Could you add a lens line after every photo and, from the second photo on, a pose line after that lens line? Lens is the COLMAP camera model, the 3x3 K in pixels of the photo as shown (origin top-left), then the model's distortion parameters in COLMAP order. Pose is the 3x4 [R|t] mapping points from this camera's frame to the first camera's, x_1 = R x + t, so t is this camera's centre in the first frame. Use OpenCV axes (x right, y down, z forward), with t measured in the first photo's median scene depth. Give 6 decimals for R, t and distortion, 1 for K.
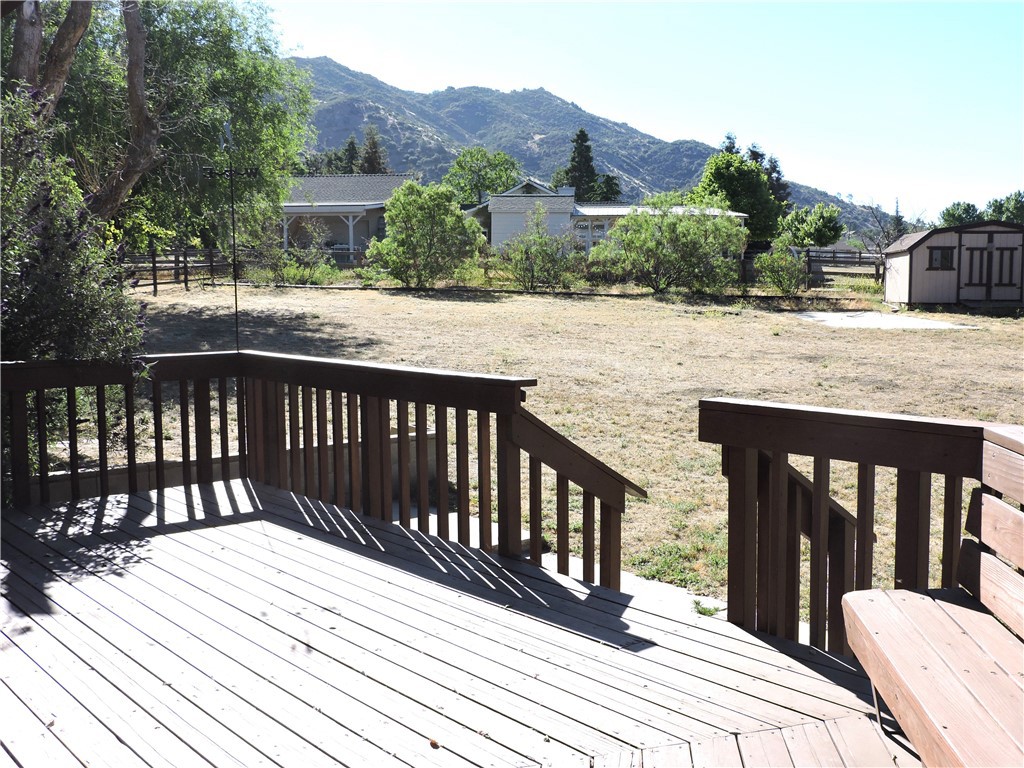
lens RADIAL K [[1072.0, 0, 509.6], [0, 1072.0, 383.9], [0, 0, 1]] dist [-0.028985, 0.000000]
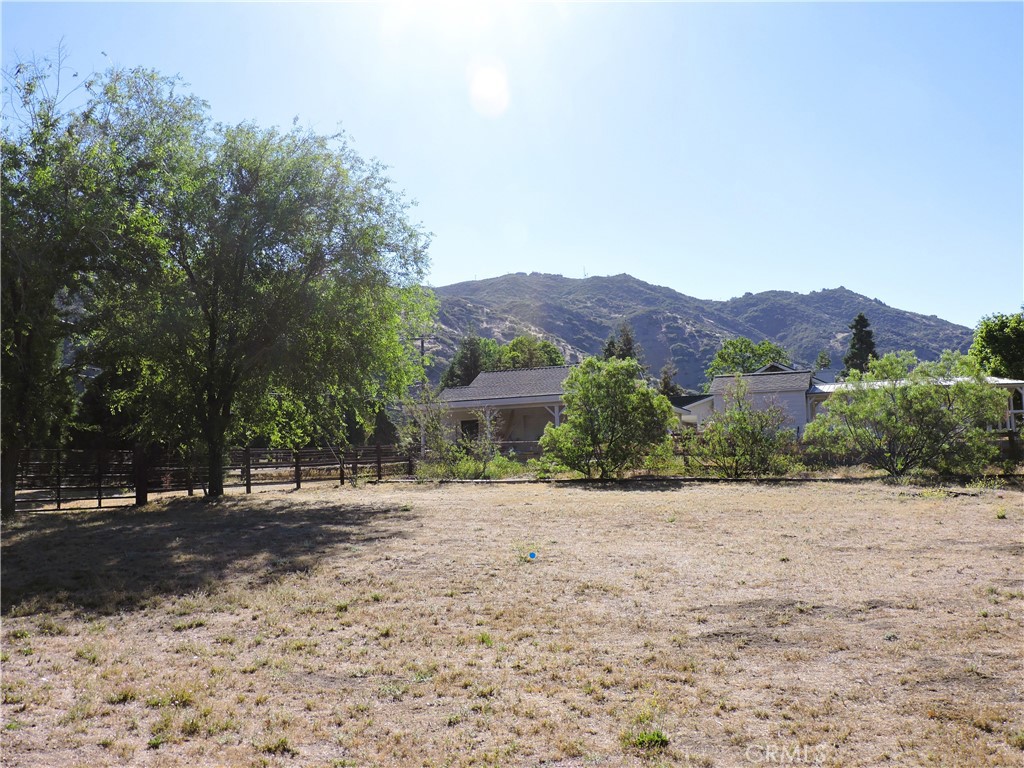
lens RADIAL K [[1072.0, 0, 514.4], [0, 1072.0, 383.0], [0, 0, 1]] dist [-0.028985, 0.000000]
pose [[0.960810, -0.053755, -0.271946, 0.086393], [0.000230, 0.981172, -0.193135, 0.000370], [0.277207, 0.185503, 0.942733, 0.161160]]
